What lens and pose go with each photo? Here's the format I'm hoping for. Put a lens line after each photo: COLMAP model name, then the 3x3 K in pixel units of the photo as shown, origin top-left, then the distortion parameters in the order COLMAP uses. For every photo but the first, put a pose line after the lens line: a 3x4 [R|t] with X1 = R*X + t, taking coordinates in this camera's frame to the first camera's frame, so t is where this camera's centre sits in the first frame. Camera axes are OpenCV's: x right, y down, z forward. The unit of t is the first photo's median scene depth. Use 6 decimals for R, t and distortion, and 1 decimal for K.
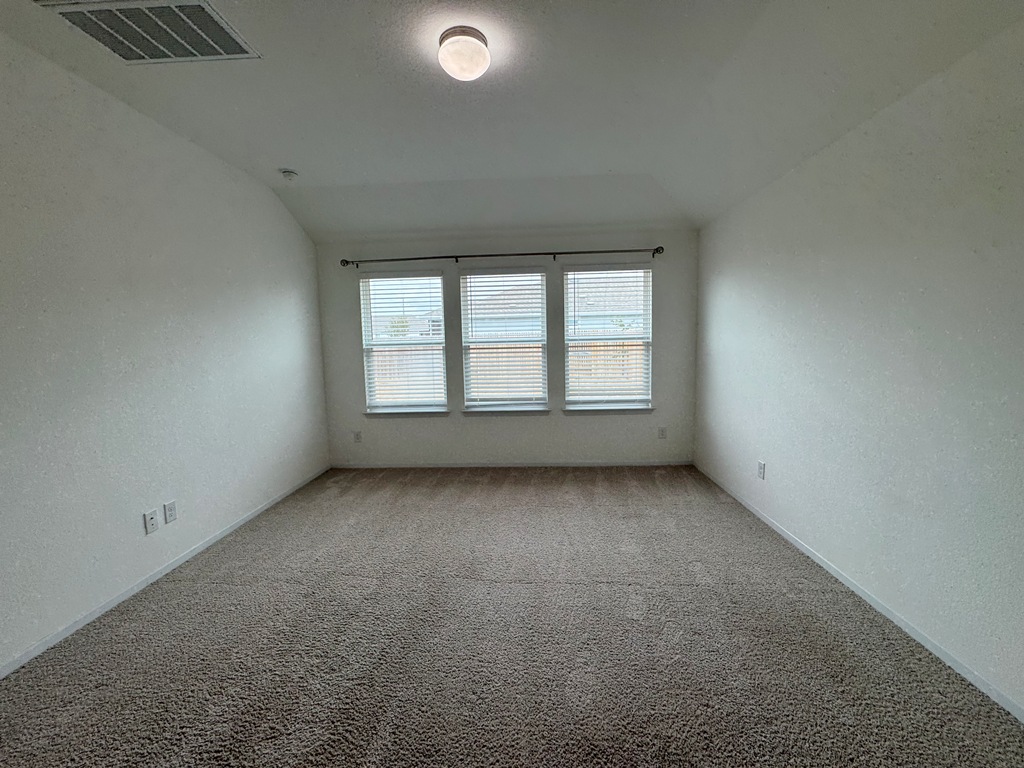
lens RADIAL K [[411.0, 0, 513.2], [0, 411.0, 377.5], [0, 0, 1]] dist [-0.004544, 0.001376]
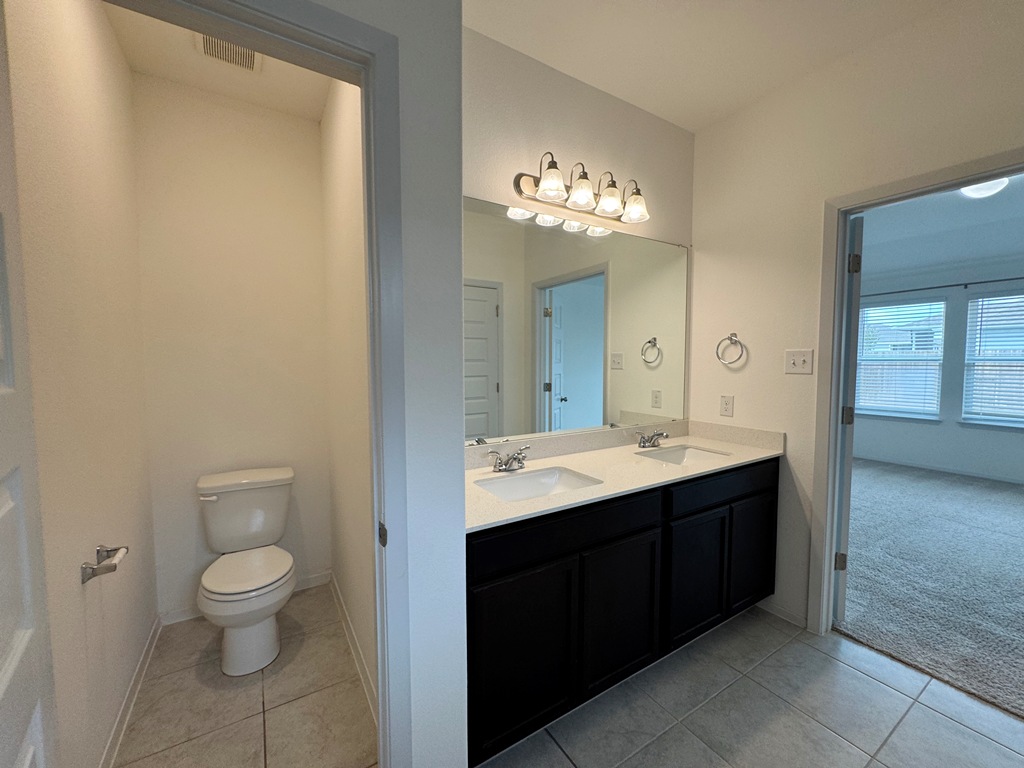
lens RADIAL K [[411.0, 0, 514.2], [0, 411.0, 382.4], [0, 0, 1]] dist [-0.004544, 0.001376]
pose [[0.572190, 0.069645, -0.817159, 0.087443], [-0.085213, 0.996043, 0.025223, 0.050809], [0.815682, 0.055201, 0.575861, -0.624126]]
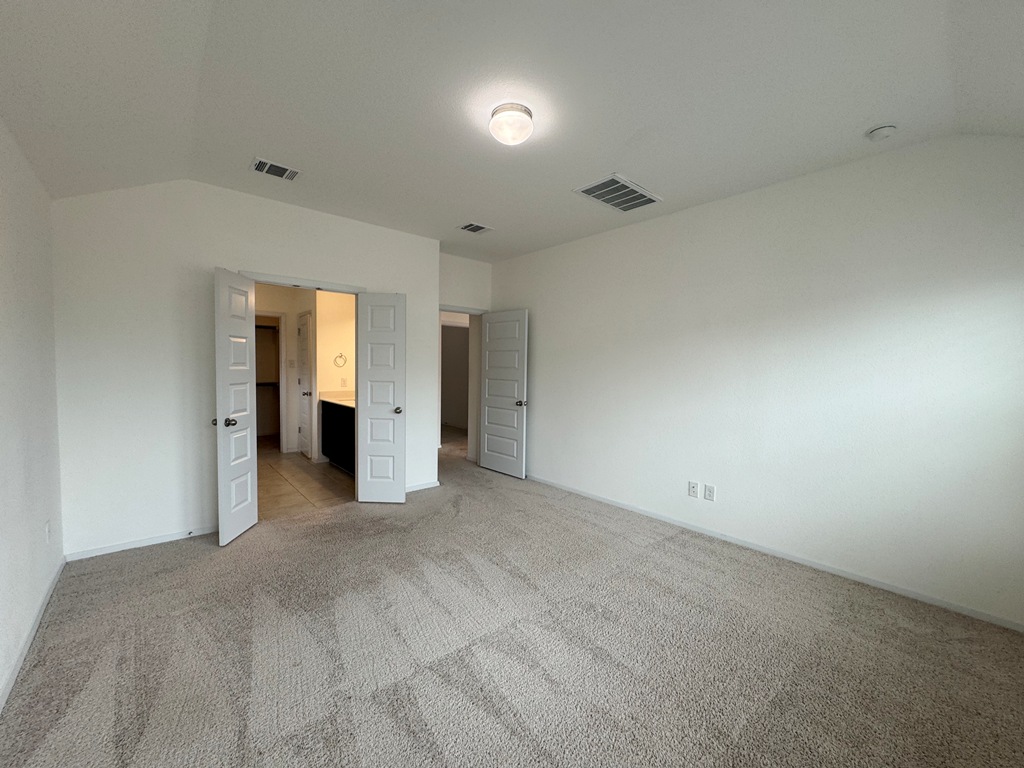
lens RADIAL K [[411.0, 0, 513.0], [0, 411.0, 384.9], [0, 0, 1]] dist [-0.004544, 0.001376]
pose [[-0.717719, 0.043606, -0.694966, 0.319162], [-0.065202, 0.989444, 0.129419, -0.089808], [0.693274, 0.138200, -0.707300, 0.855990]]
